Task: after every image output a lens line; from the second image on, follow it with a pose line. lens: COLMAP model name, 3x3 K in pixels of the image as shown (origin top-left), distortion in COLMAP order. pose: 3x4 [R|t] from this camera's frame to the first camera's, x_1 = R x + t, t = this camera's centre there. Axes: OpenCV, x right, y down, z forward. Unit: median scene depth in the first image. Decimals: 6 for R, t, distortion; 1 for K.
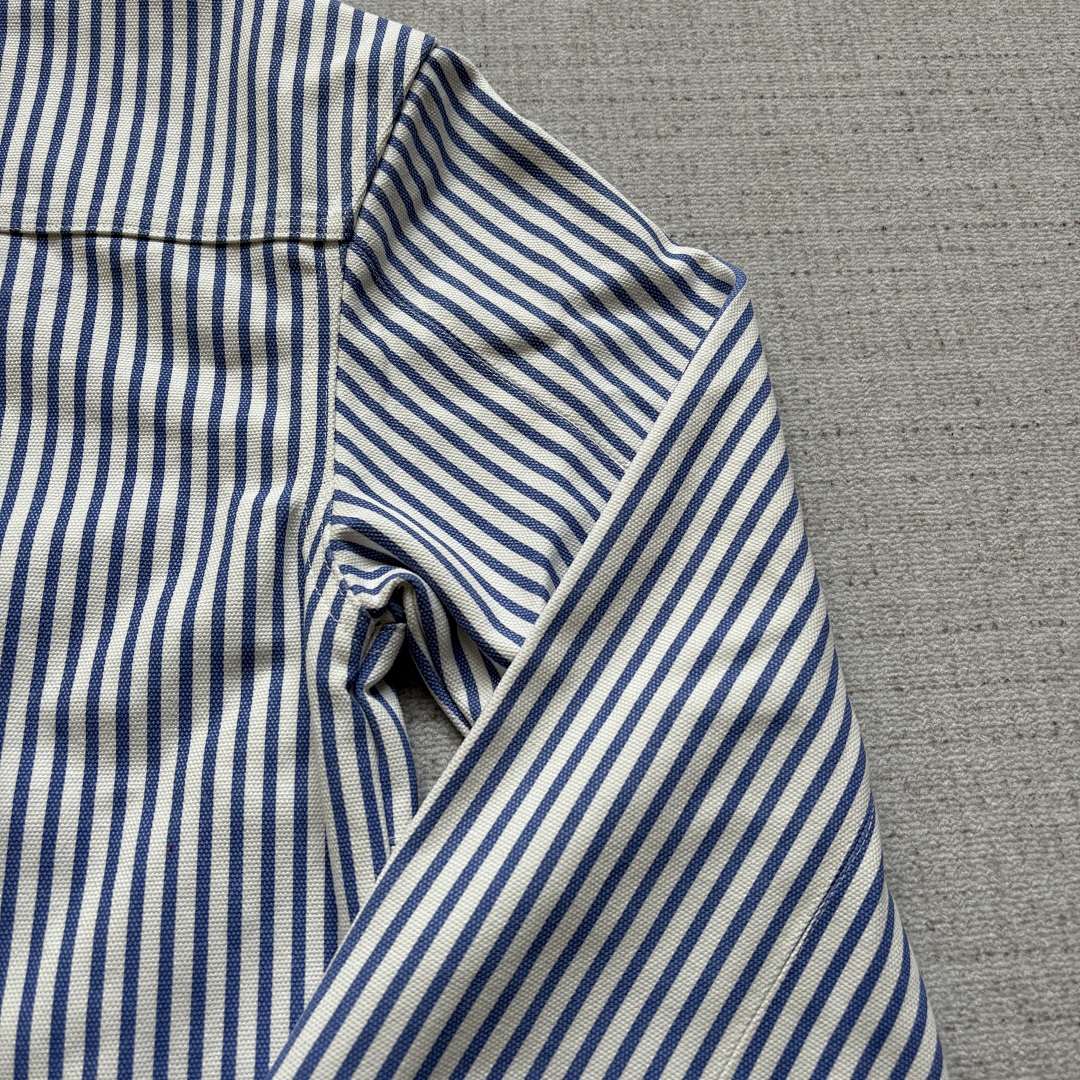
lens RADIAL K [[1069.0, 0, 540.0], [0, 1069.0, 540.0], [0, 0, 1]] dist [-0.010398, -0.017629]
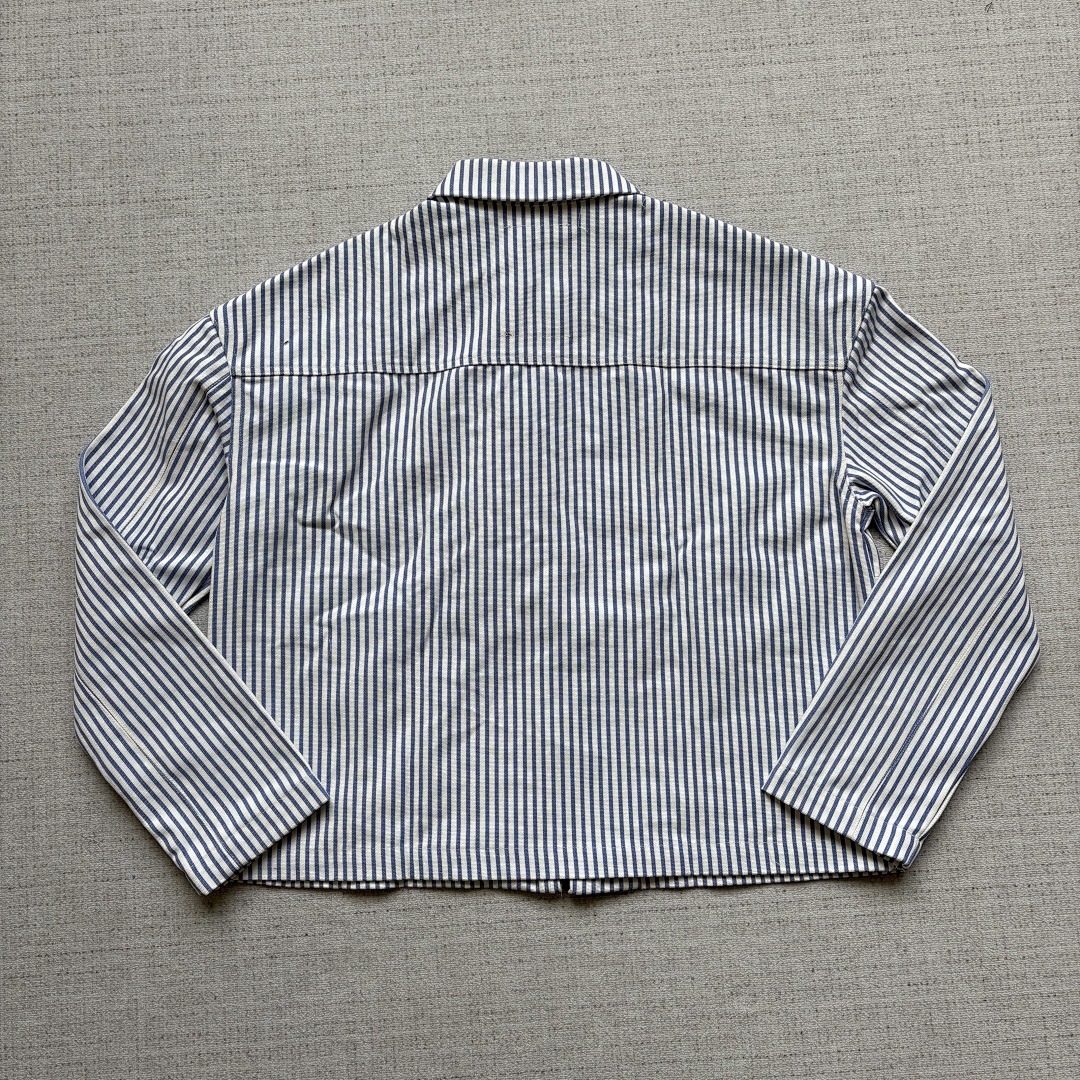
lens RADIAL K [[1069.0, 0, 540.0], [0, 1069.0, 540.0], [0, 0, 1]] dist [-0.010398, -0.017629]
pose [[0.997874, -0.001642, -0.065147, -0.807347], [0.018161, 0.967086, 0.253801, -0.580416], [0.062586, -0.254445, 0.965060, -1.886951]]
